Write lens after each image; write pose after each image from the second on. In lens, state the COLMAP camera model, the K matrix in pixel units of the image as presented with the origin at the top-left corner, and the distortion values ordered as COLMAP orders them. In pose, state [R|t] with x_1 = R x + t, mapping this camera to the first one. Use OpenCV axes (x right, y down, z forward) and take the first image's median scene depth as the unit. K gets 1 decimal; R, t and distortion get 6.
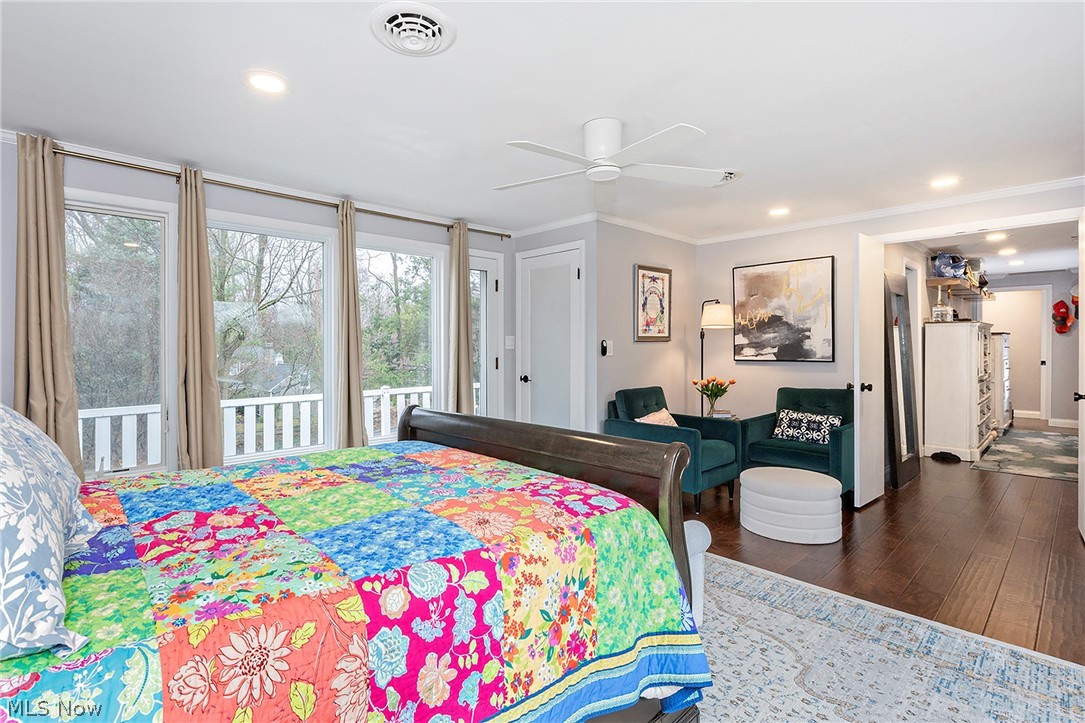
lens RADIAL K [[521.6, 0, 547.7], [0, 521.6, 357.0], [0, 0, 1]] dist [-0.003547, -0.000795]
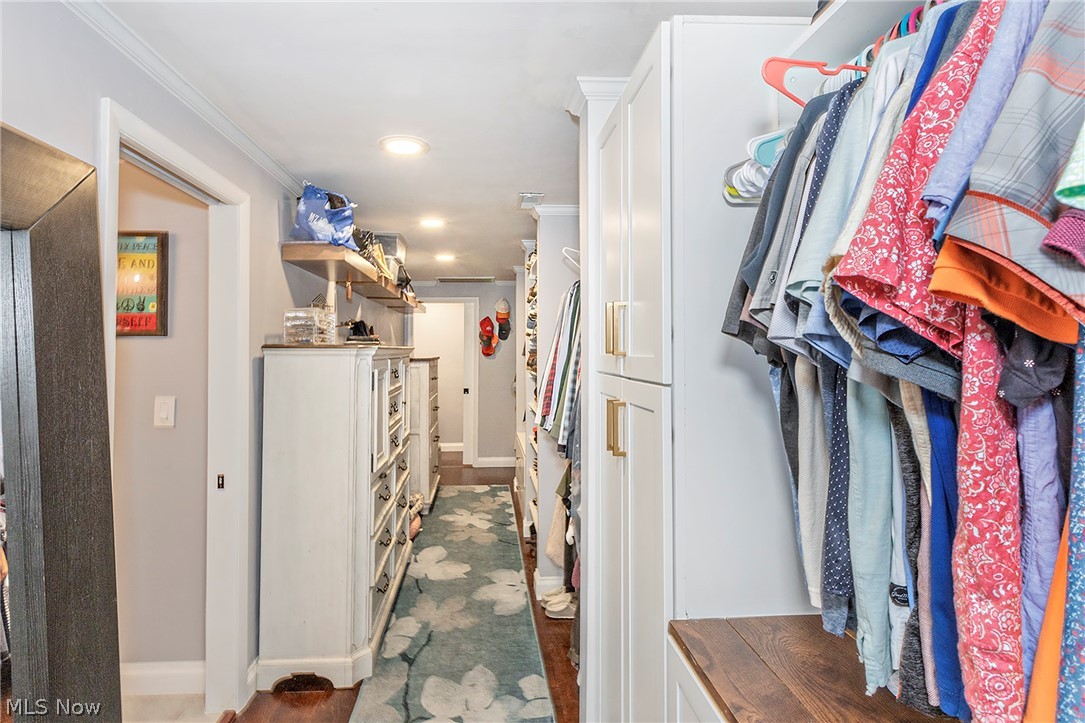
lens RADIAL K [[521.6, 0, 547.7], [0, 521.6, 357.0], [0, 0, 1]] dist [-0.003547, -0.000795]
pose [[0.599465, -0.007336, 0.800367, 0.435106], [0.022142, 0.999727, -0.007421, -0.040802], [-0.800094, 0.022170, 0.599464, 0.482368]]
